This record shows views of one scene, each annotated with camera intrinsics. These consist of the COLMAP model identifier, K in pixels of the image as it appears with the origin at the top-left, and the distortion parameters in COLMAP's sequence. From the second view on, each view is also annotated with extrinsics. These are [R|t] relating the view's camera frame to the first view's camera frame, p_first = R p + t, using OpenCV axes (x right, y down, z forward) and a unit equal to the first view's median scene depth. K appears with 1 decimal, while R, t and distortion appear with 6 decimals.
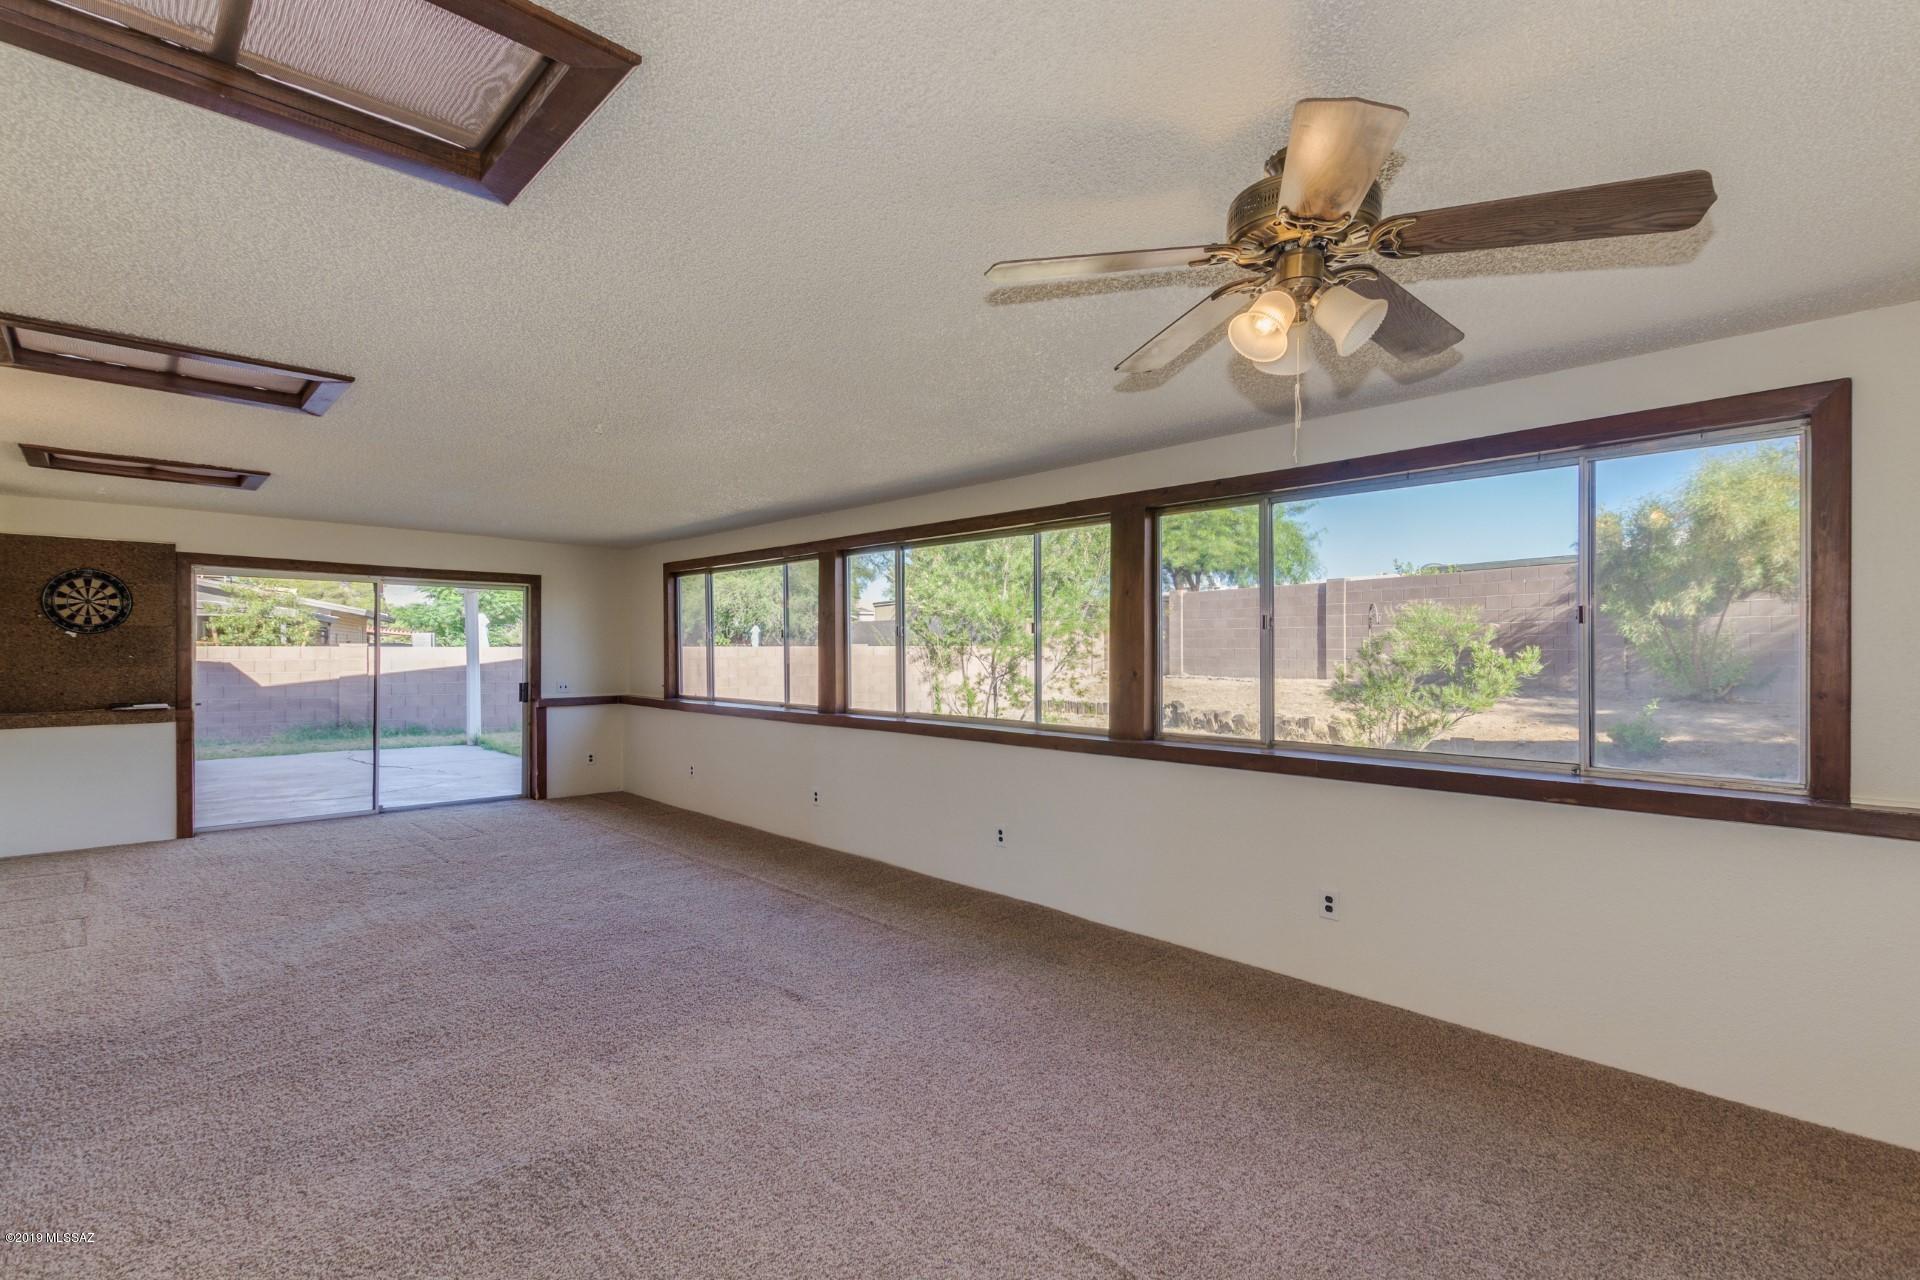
lens RADIAL K [[889.2, 0, 950.0], [0, 889.2, 647.5], [0, 0, 1]] dist [0.001066, -0.000104]
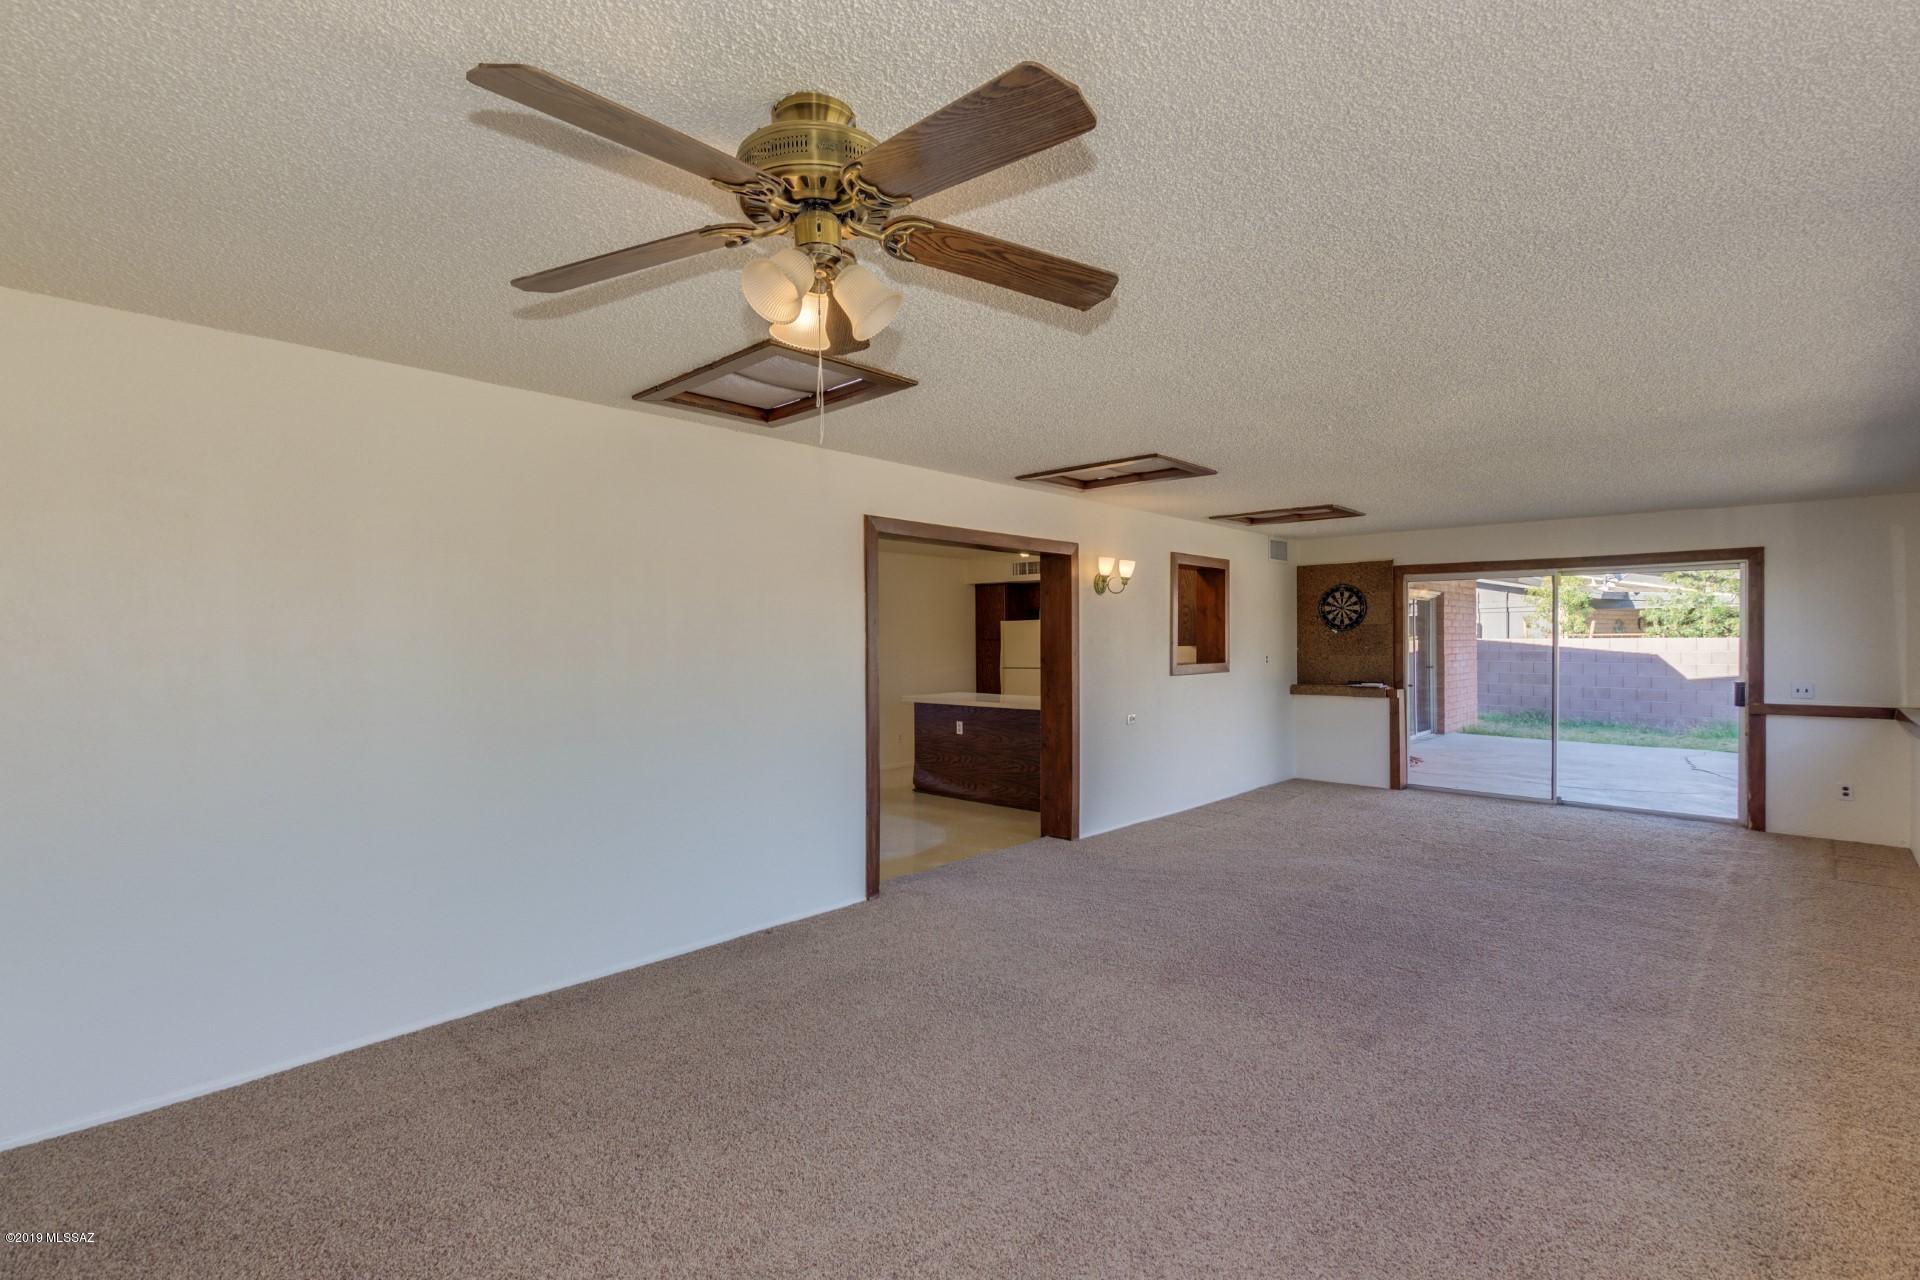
lens RADIAL K [[889.2, 0, 950.0], [0, 889.2, 647.5], [0, 0, 1]] dist [0.001066, -0.000104]
pose [[0.018917, 0.007349, -0.999794, 0.408662], [0.007939, 0.999940, 0.007501, -0.004441], [0.999790, -0.008079, 0.018857, 0.338999]]
